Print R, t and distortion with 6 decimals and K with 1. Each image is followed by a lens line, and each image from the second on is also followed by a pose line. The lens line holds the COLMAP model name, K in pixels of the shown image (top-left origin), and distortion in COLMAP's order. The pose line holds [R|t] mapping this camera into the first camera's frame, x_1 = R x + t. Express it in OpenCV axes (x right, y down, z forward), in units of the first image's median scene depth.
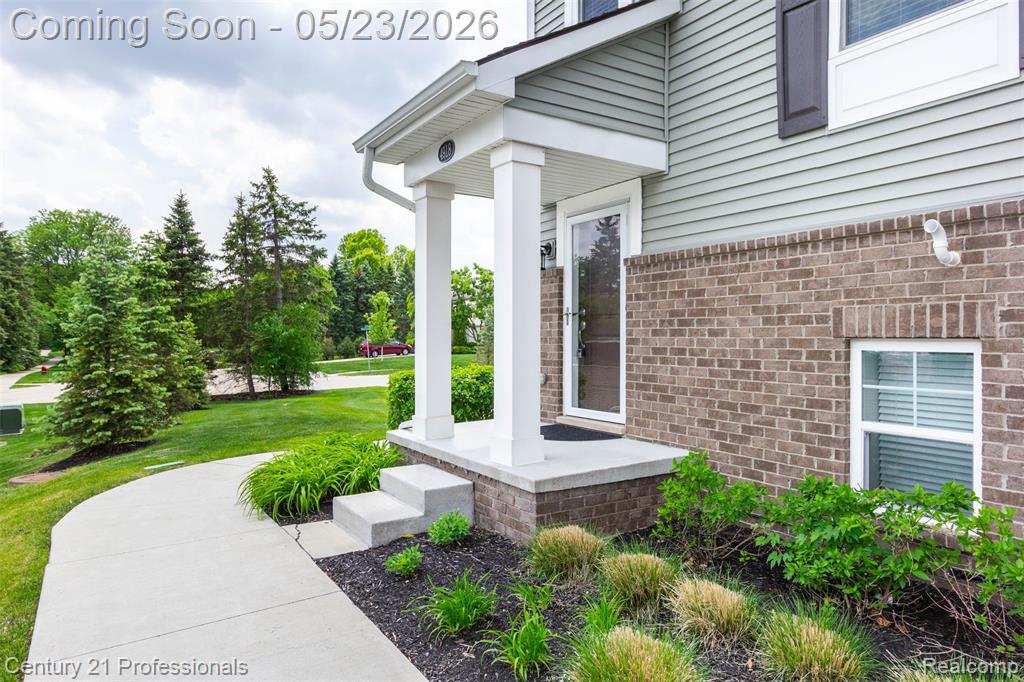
lens RADIAL K [[648.1, 0, 513.4], [0, 648.1, 339.6], [0, 0, 1]] dist [-0.006585, -0.001362]
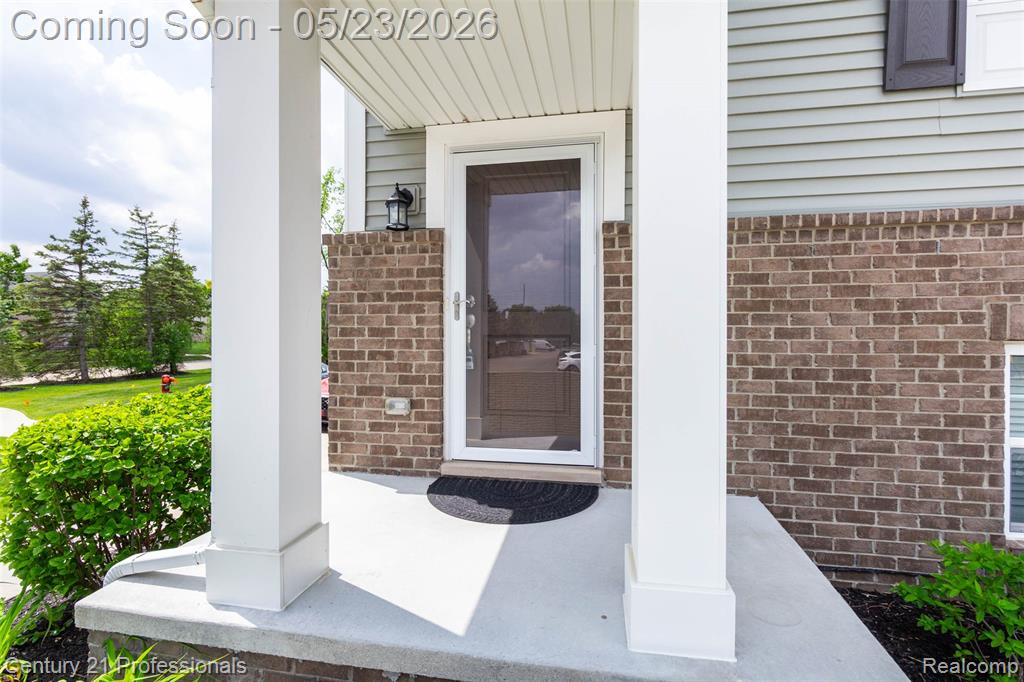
lens RADIAL K [[481.9, 0, 513.4], [0, 481.9, 339.7], [0, 0, 1]] dist [-0.001549, 0.001212]
pose [[0.677260, -0.004291, 0.735731, -0.342296], [0.002430, 0.999991, 0.003596, -0.006817], [-0.735739, -0.000648, 0.677264, 0.944982]]
